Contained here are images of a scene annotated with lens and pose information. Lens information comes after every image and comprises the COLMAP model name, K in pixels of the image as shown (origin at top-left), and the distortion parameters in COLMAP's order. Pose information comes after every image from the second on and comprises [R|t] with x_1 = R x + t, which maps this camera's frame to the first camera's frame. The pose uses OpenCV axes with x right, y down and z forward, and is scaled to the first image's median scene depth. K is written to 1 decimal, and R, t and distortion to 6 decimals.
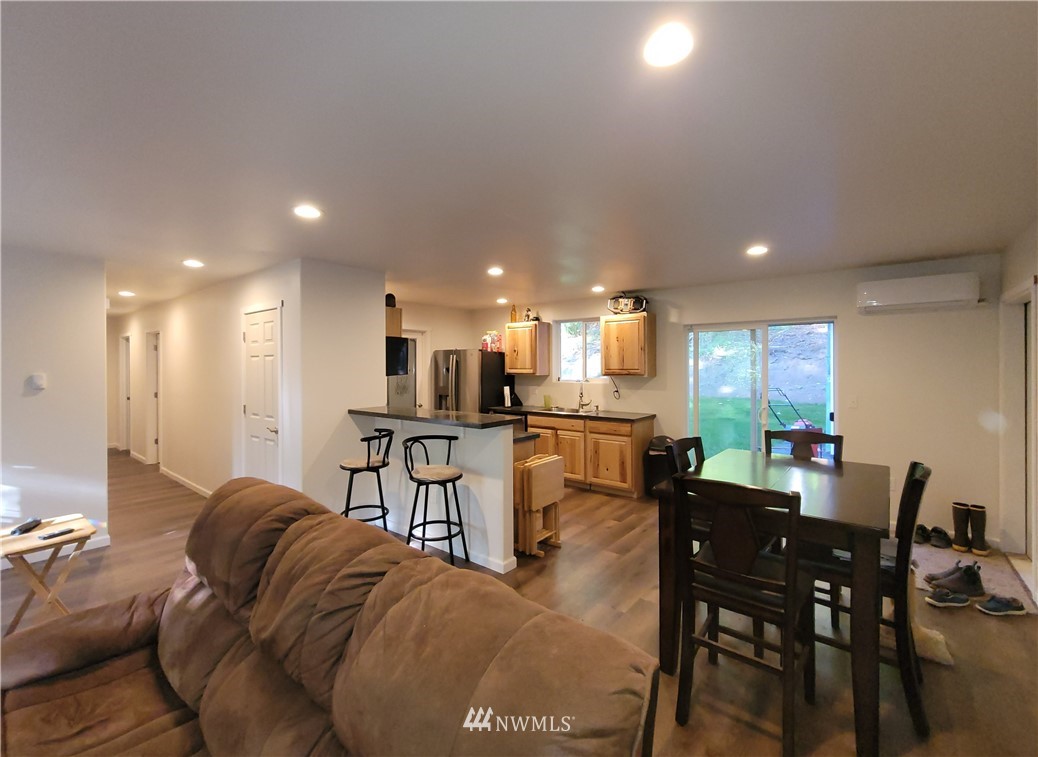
lens RADIAL K [[445.6, 0, 513.1], [0, 445.6, 370.2], [0, 0, 1]] dist [-0.005997, 0.000214]
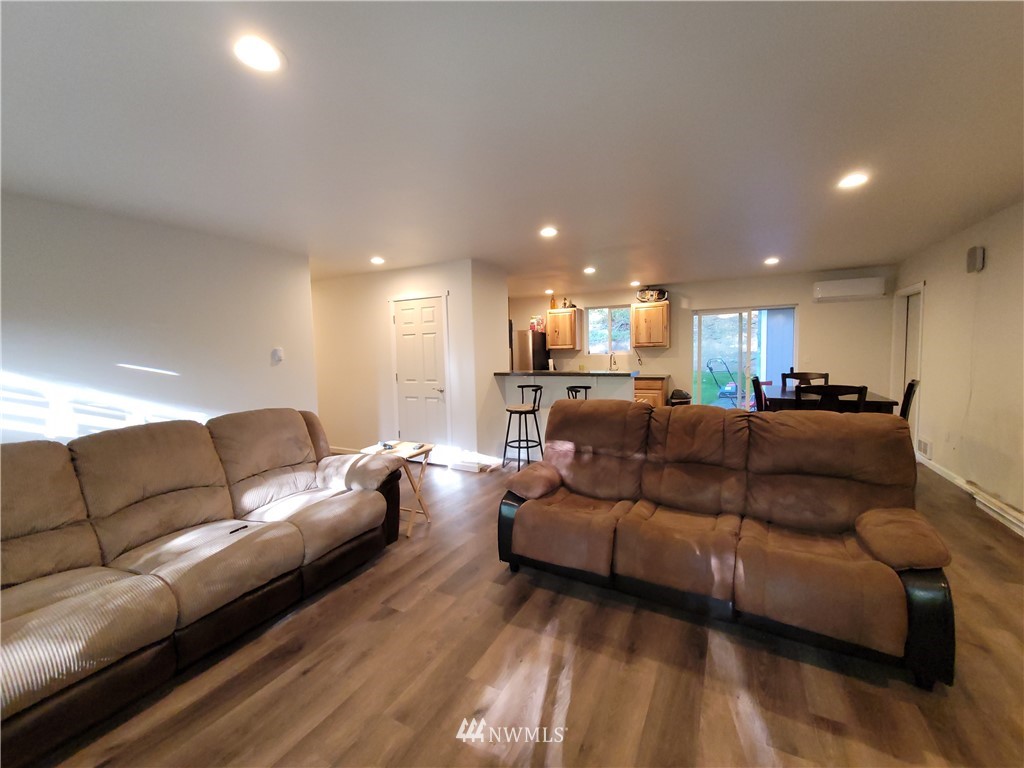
lens RADIAL K [[415.3, 0, 514.4], [0, 415.3, 379.8], [0, 0, 1]] dist [-0.007930, 0.001340]
pose [[0.981382, -0.032833, 0.189241, -0.407458], [0.022191, 0.998065, 0.058083, 0.028271], [-0.190782, -0.052802, 0.980211, -0.182166]]
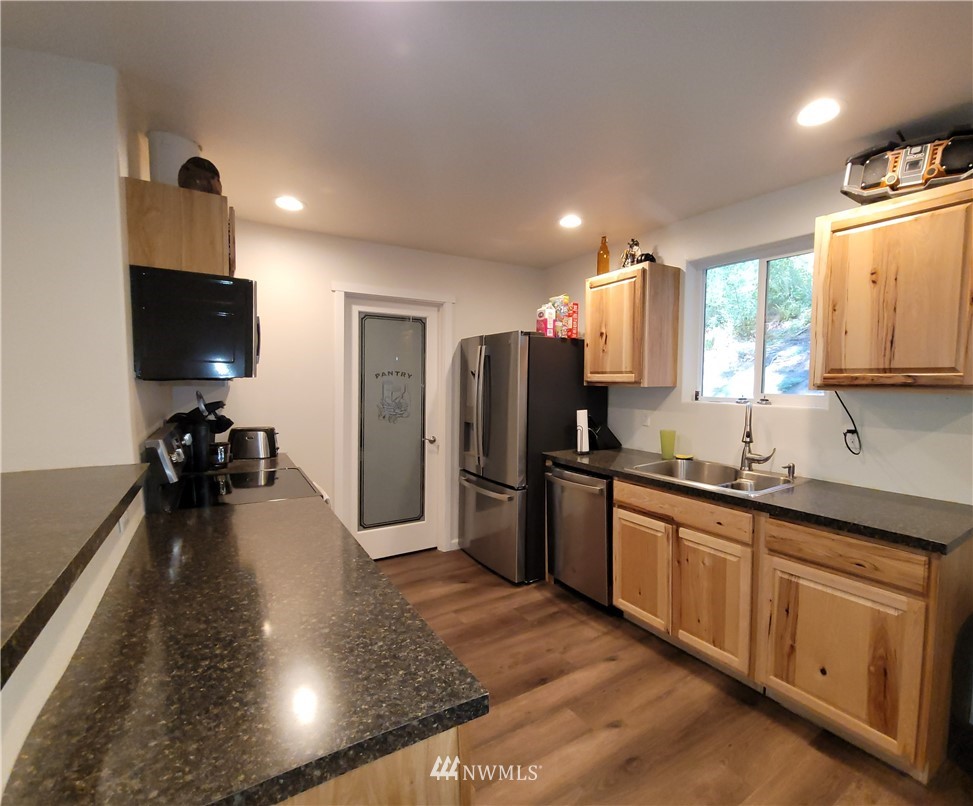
lens RADIAL K [[472.3, 0, 539.8], [0, 472.3, 413.0], [0, 0, 1]] dist [0.000469, 0.002772]
pose [[0.961213, 0.025490, -0.274628, 0.095947], [-0.007794, 0.997833, 0.065336, 0.008802], [0.275698, -0.060661, 0.959328, 0.590288]]
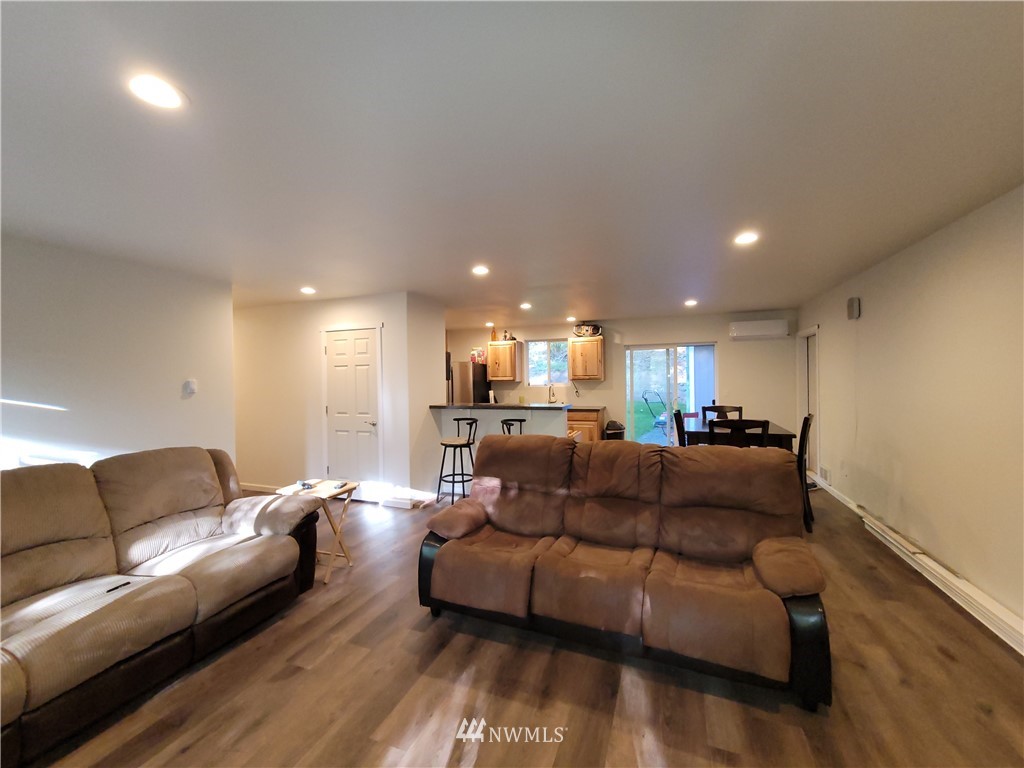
lens RADIAL K [[415.3, 0, 514.2], [0, 415.3, 379.8], [0, 0, 1]] dist [-0.007930, 0.001340]
pose [[0.950982, -0.011442, 0.309035, -0.380630], [0.014523, 0.999865, -0.007671, 0.018346], [-0.308905, 0.011783, 0.951020, -0.194298]]
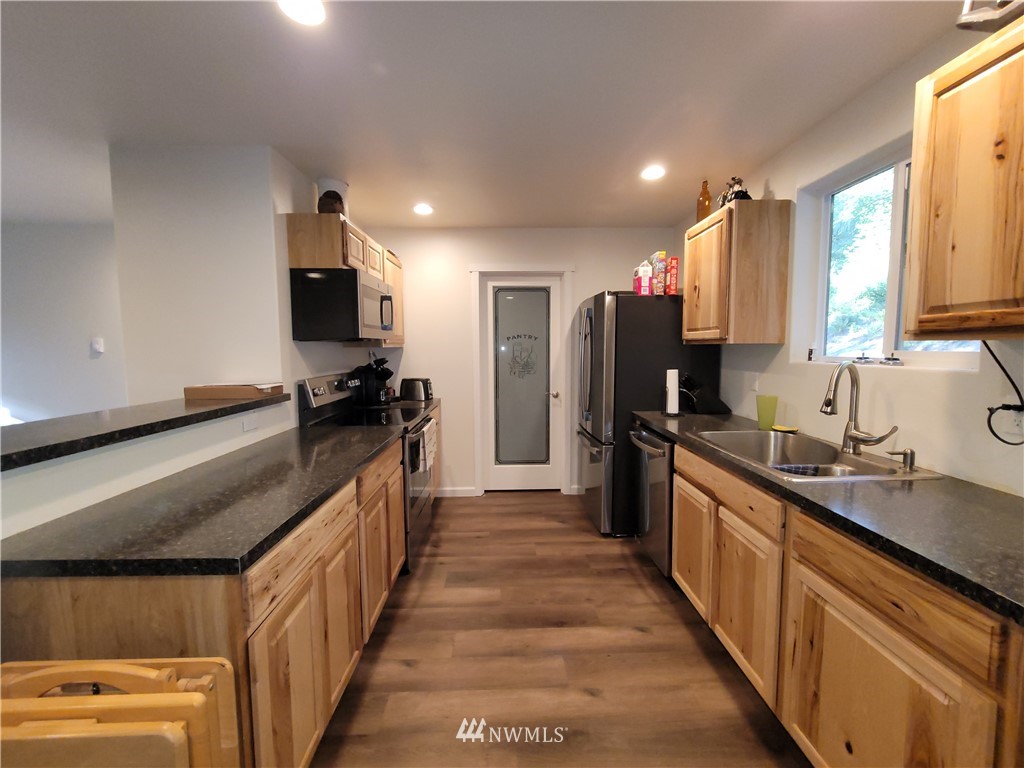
lens RADIAL K [[415.3, 0, 509.9], [0, 415.3, 381.7], [0, 0, 1]] dist [-0.007930, 0.001340]
pose [[0.648094, 0.061774, -0.759051, 0.236618], [-0.001524, 0.996808, 0.079821, 0.018599], [0.761559, -0.050575, 0.646119, 0.707565]]
